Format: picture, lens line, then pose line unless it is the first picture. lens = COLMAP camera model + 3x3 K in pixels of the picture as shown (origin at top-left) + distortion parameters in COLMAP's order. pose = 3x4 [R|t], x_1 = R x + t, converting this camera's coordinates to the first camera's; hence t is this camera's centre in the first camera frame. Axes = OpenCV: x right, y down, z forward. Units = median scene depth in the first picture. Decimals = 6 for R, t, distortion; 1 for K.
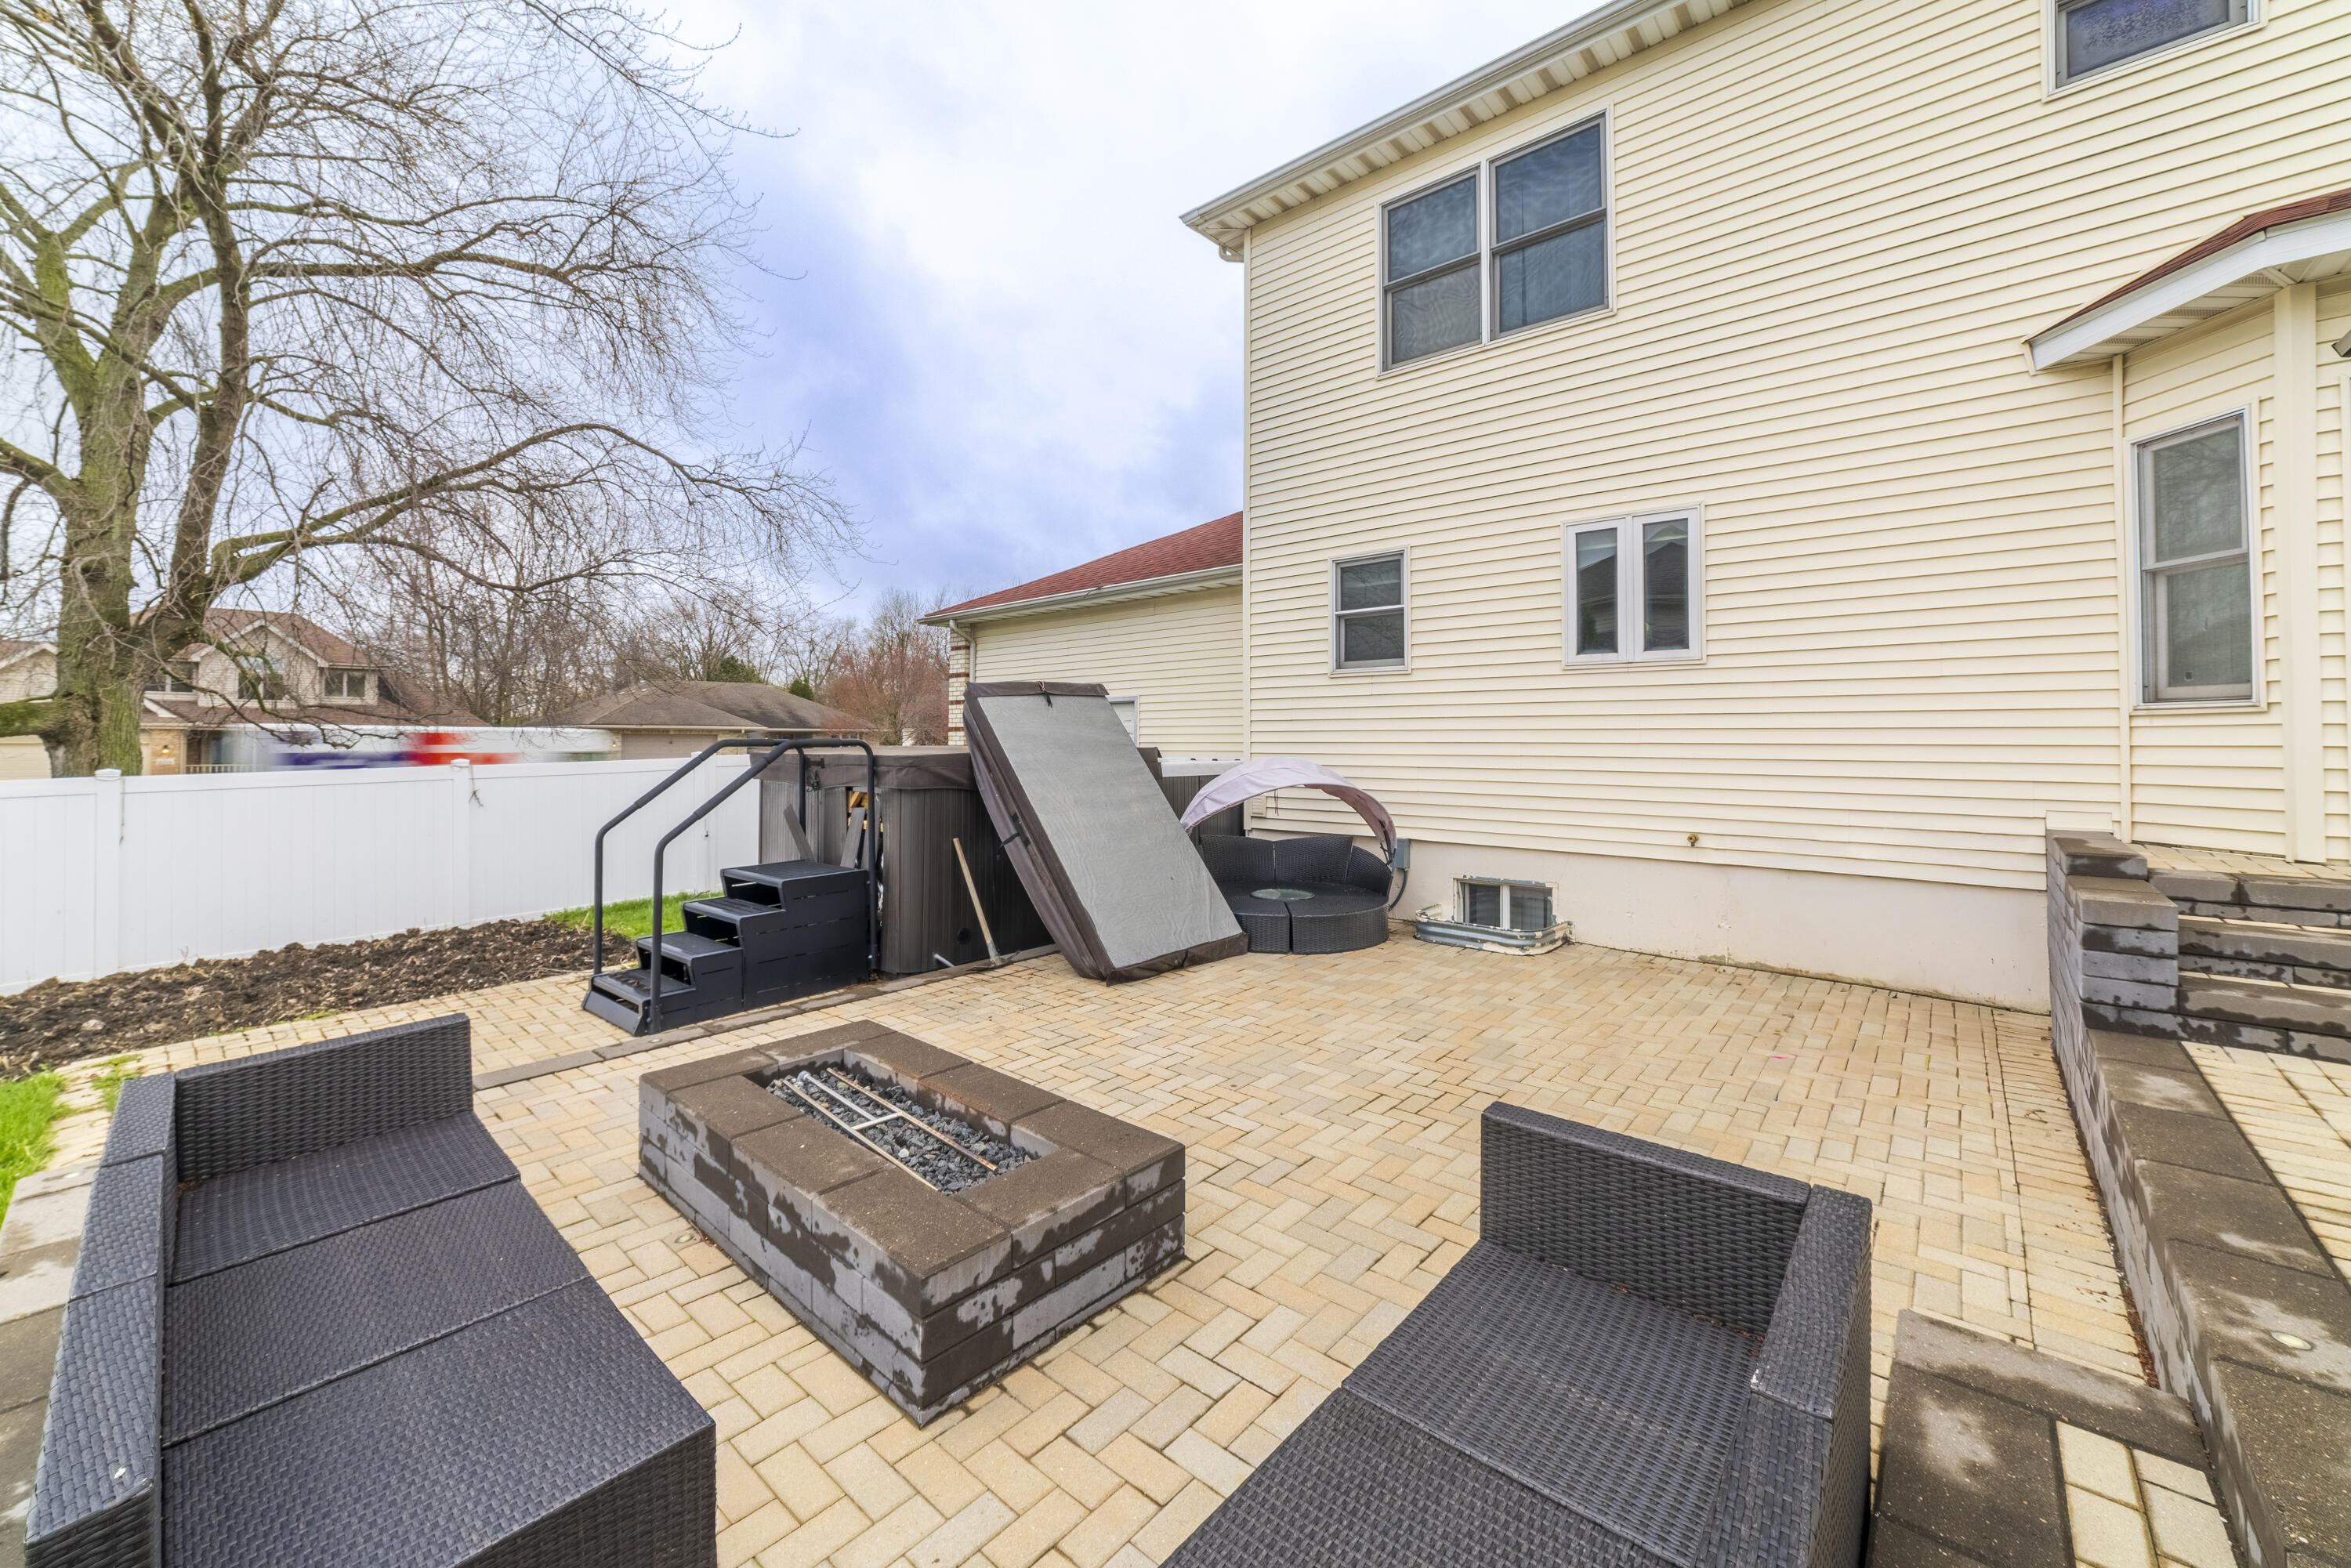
lens RADIAL K [[917.9, 0, 1176.9], [0, 917.9, 724.8], [0, 0, 1]] dist [-0.023688, 0.008670]
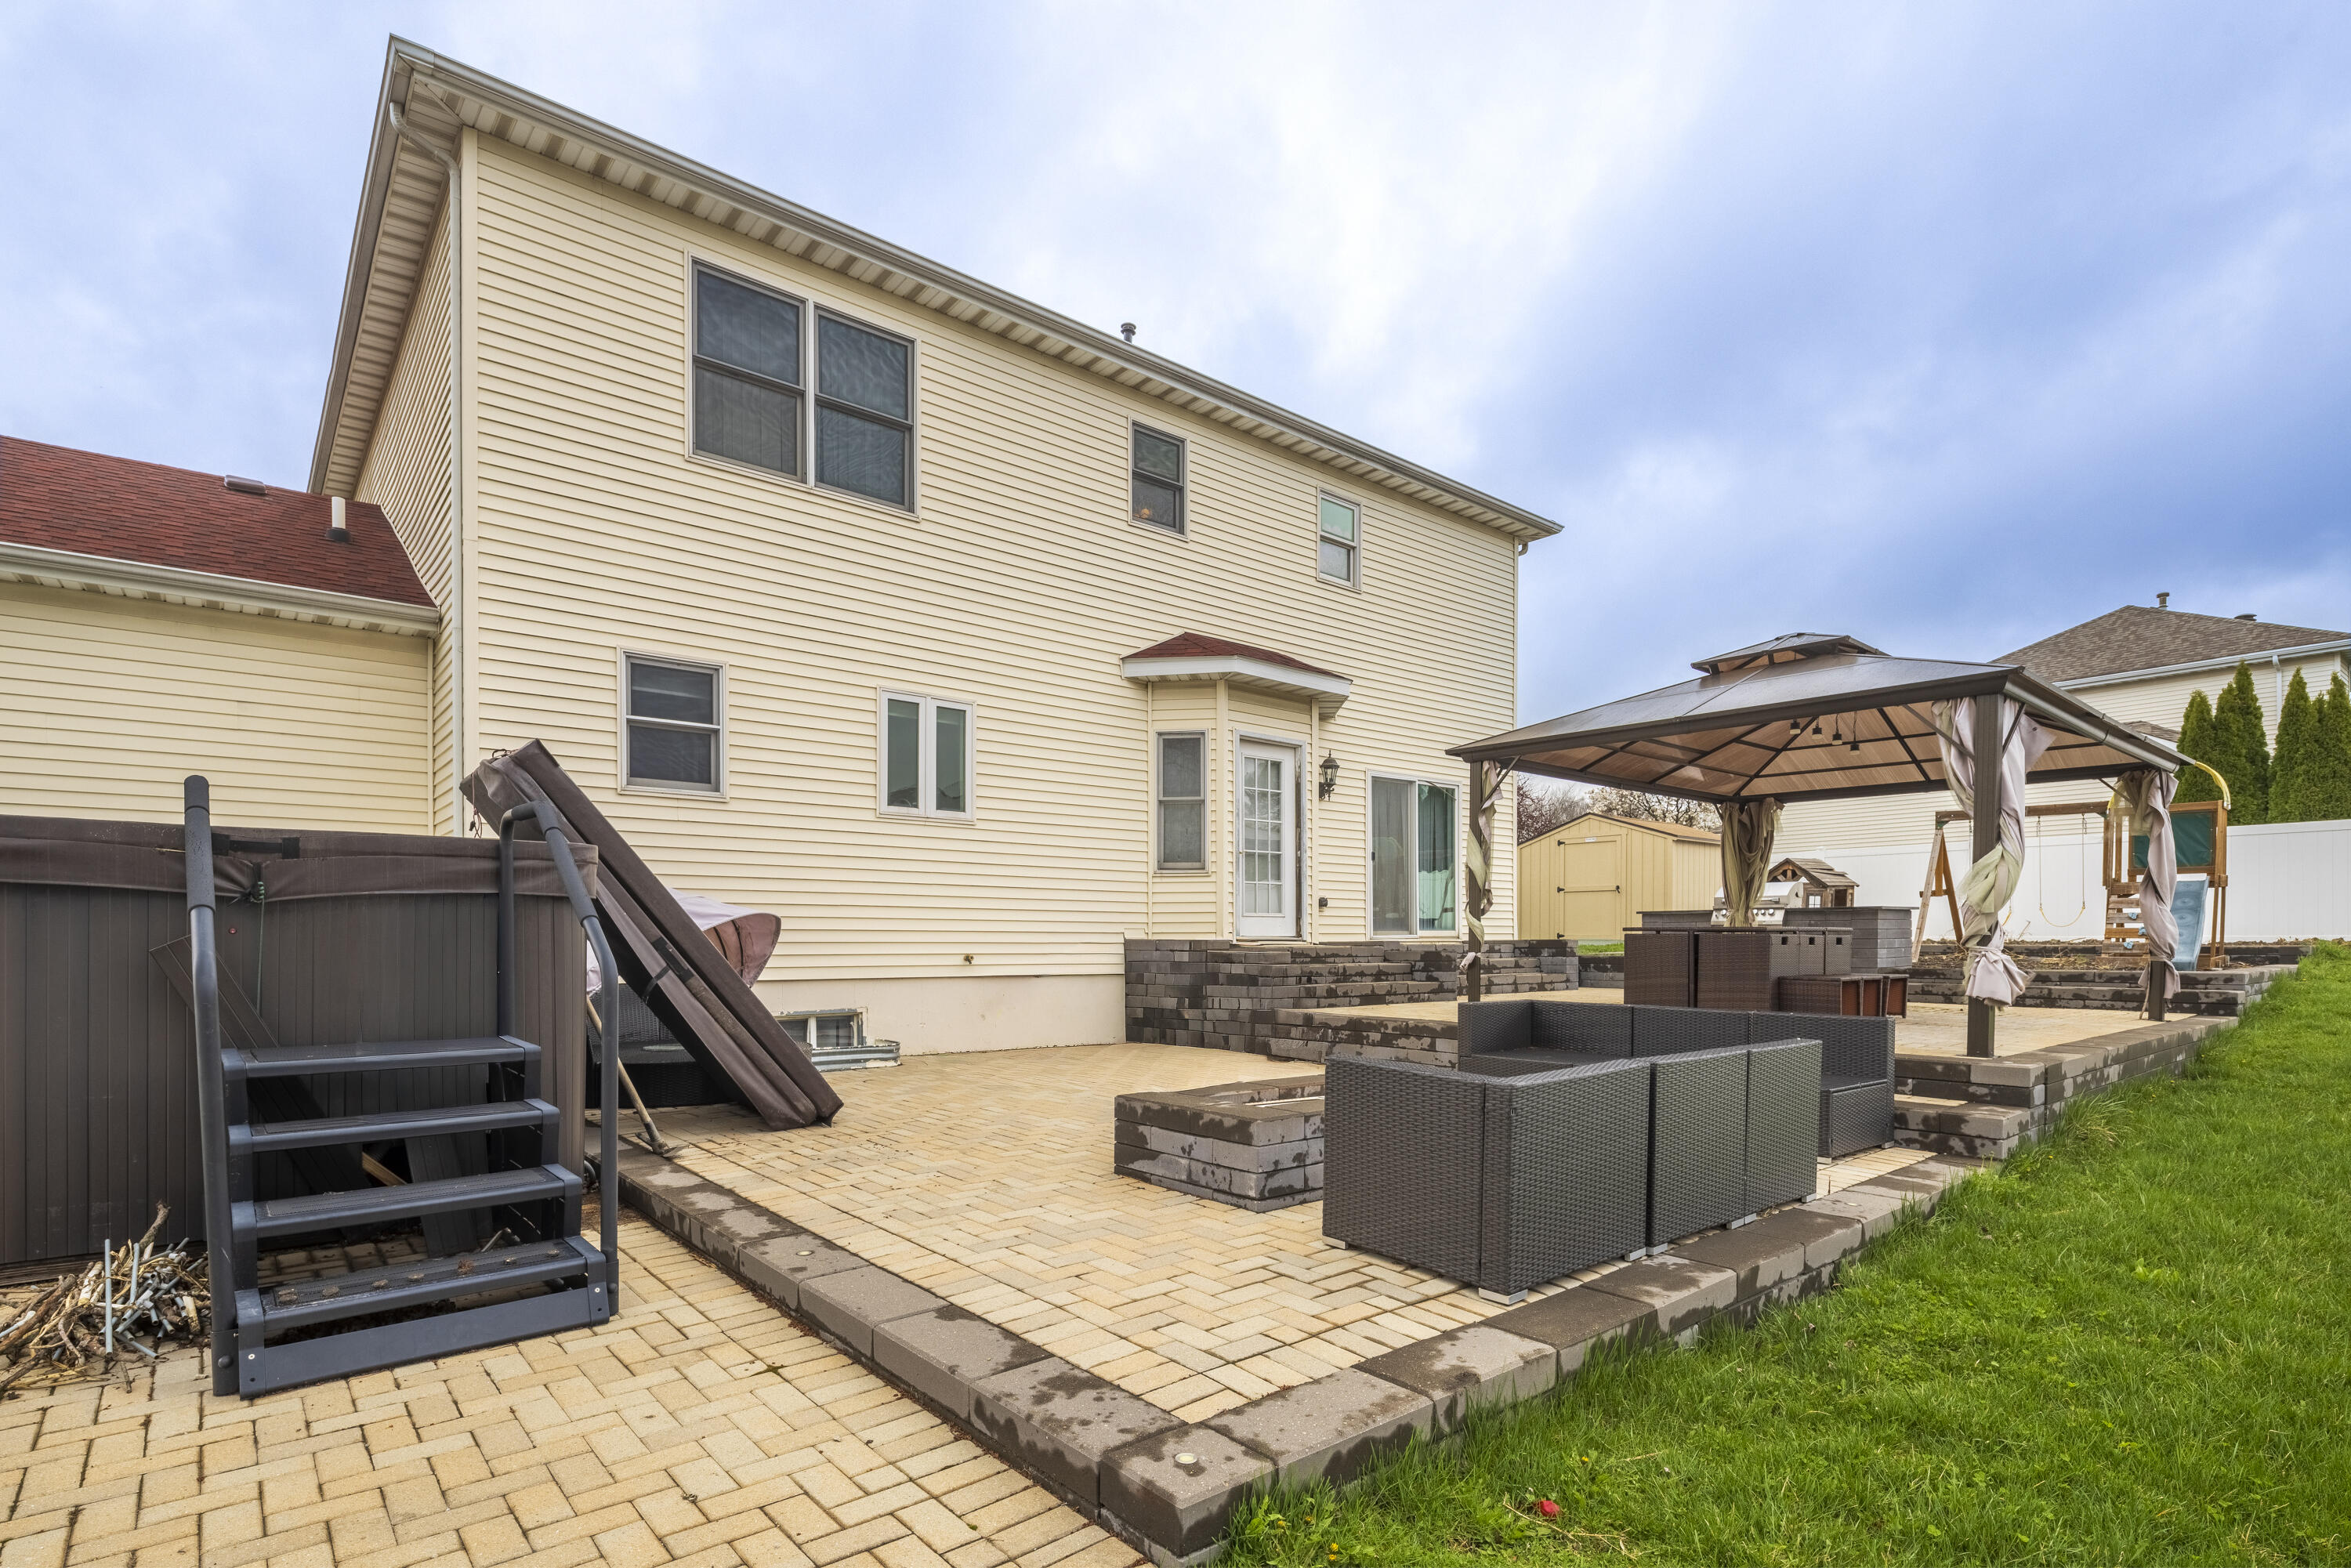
lens RADIAL K [[1135.4, 0, 1164.7], [0, 1135.4, 955.4], [0, 0, 1]] dist [0.007814, -0.000306]
pose [[0.159217, -0.014525, 0.987137, -0.936814], [-0.016824, 0.999707, 0.017423, 0.082415], [-0.987100, -0.019381, 0.158926, 0.436032]]
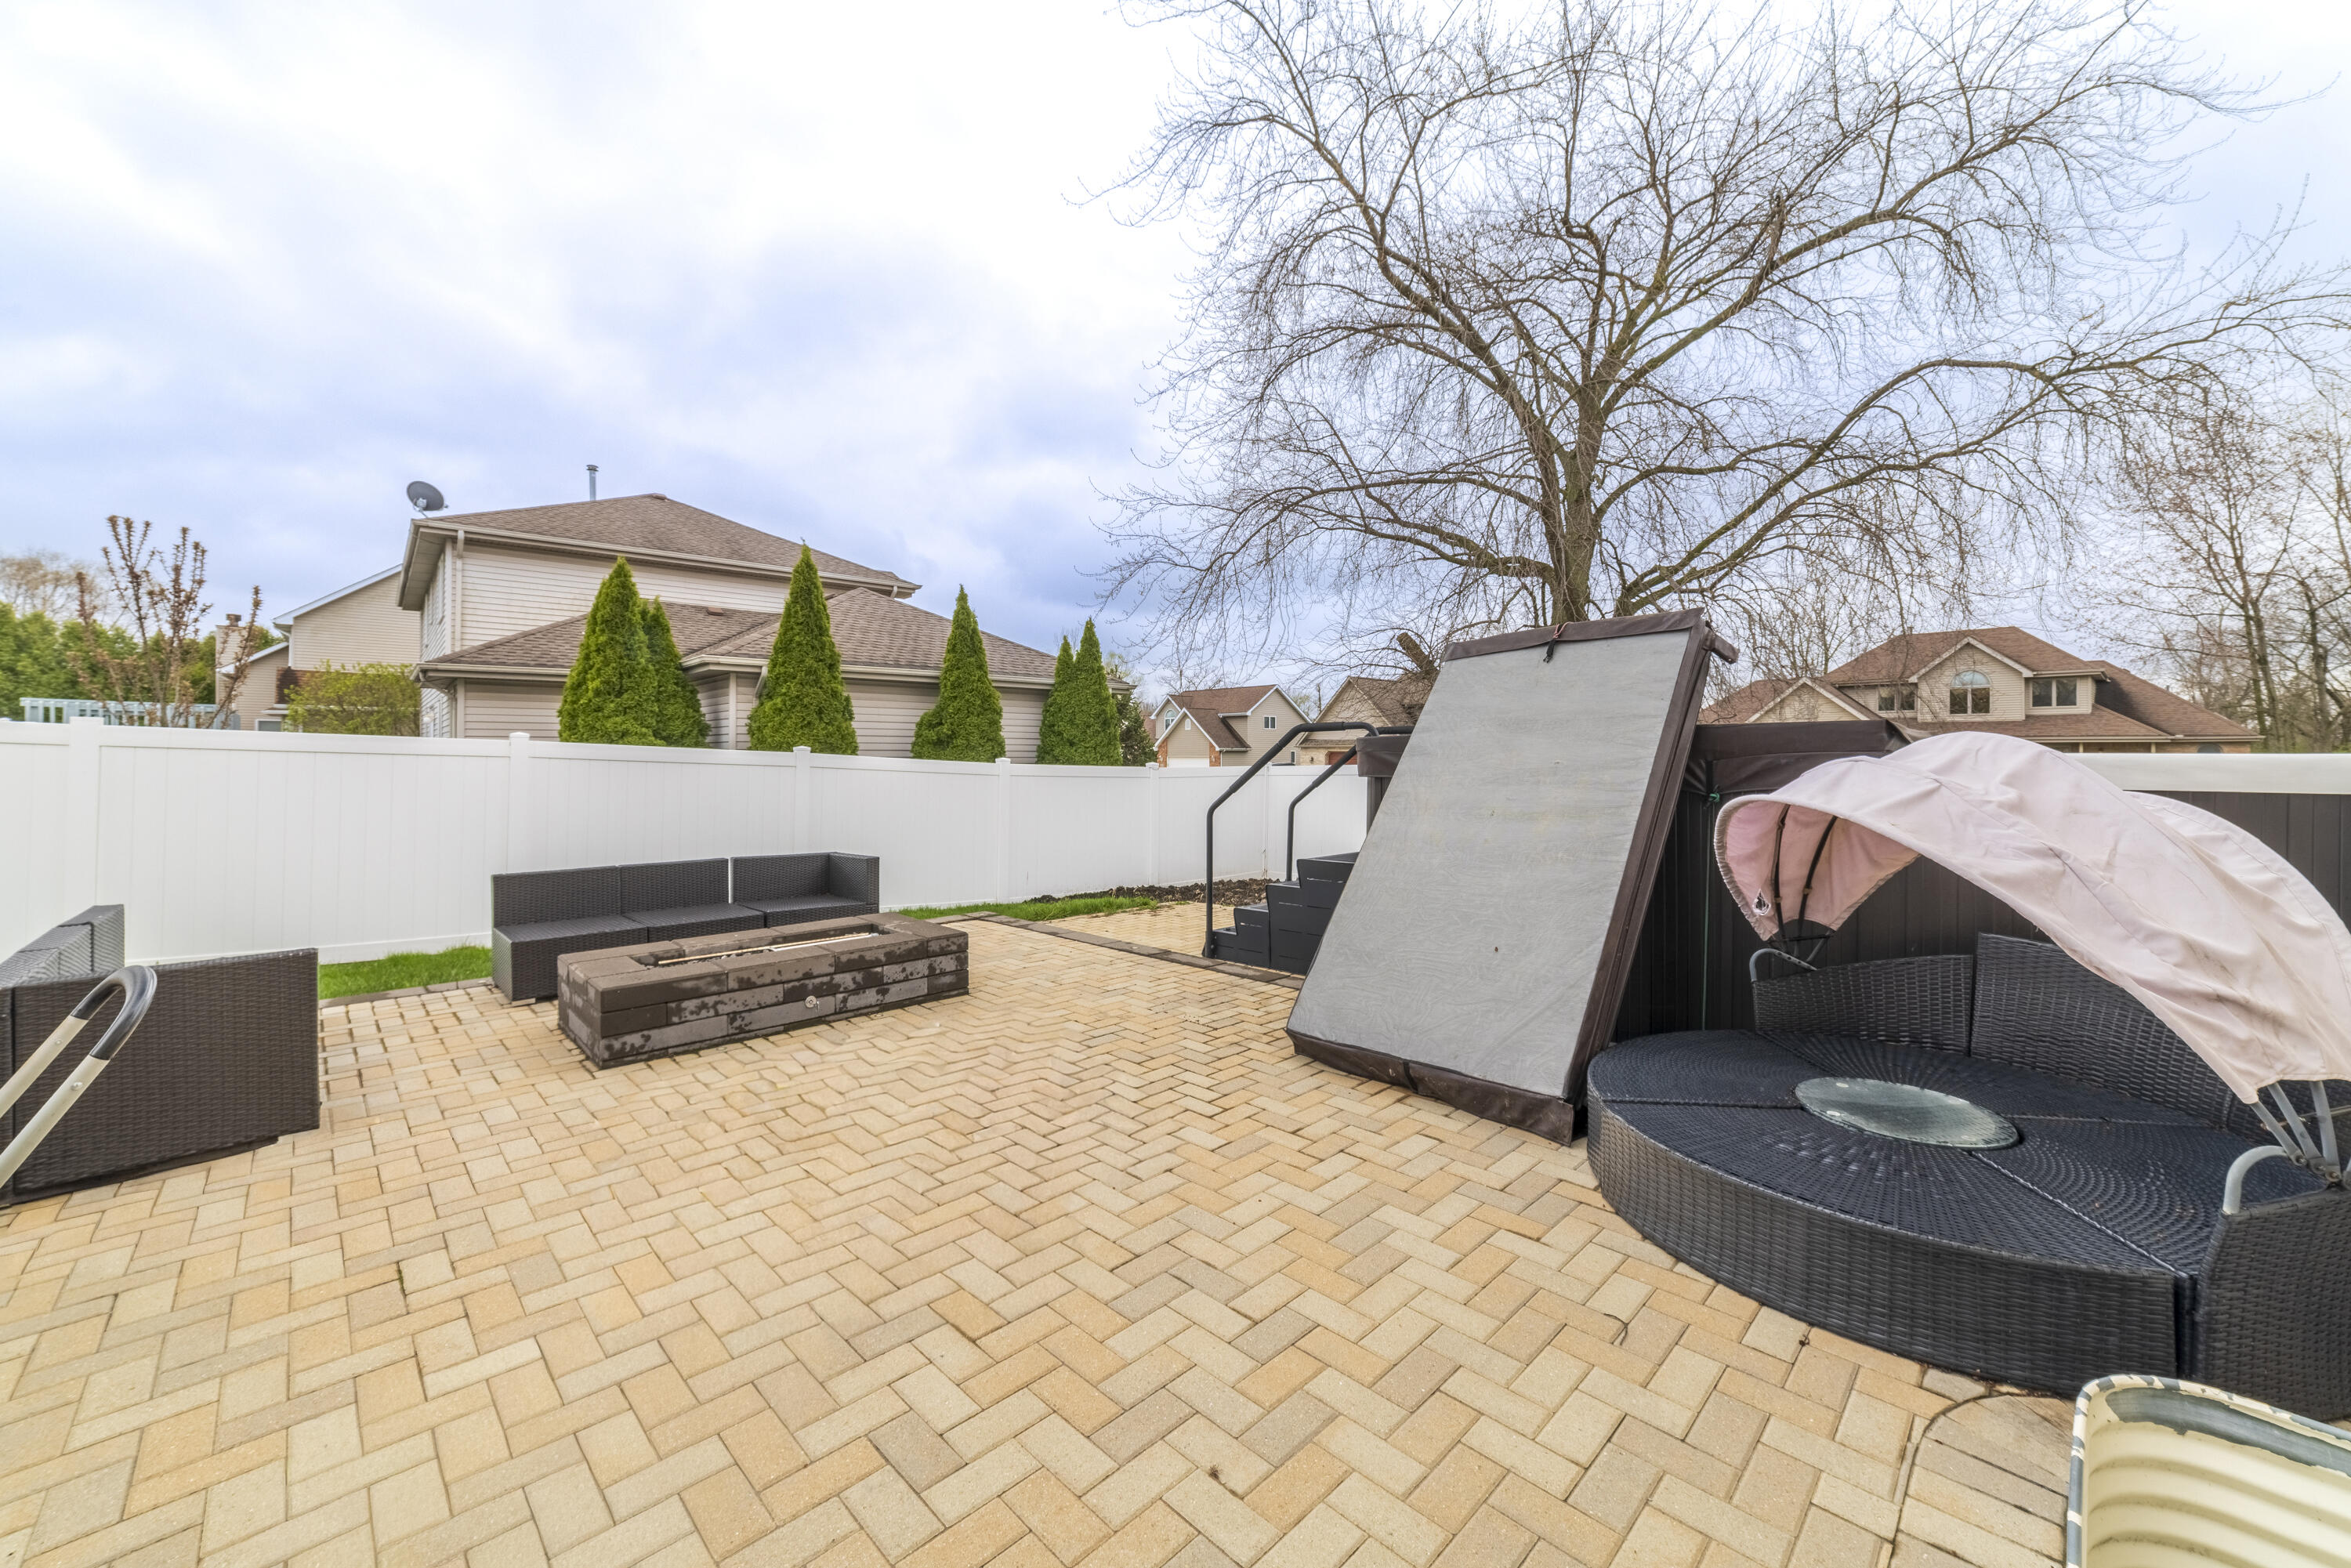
lens RADIAL K [[907.8, 0, 1169.9], [0, 907.8, 738.1], [0, 0, 1]] dist [-0.024790, 0.007980]
pose [[-0.095176, -0.021374, -0.995231, 0.533619], [0.015785, 0.999611, -0.022978, 0.044250], [0.995335, -0.017897, -0.094802, 0.811507]]
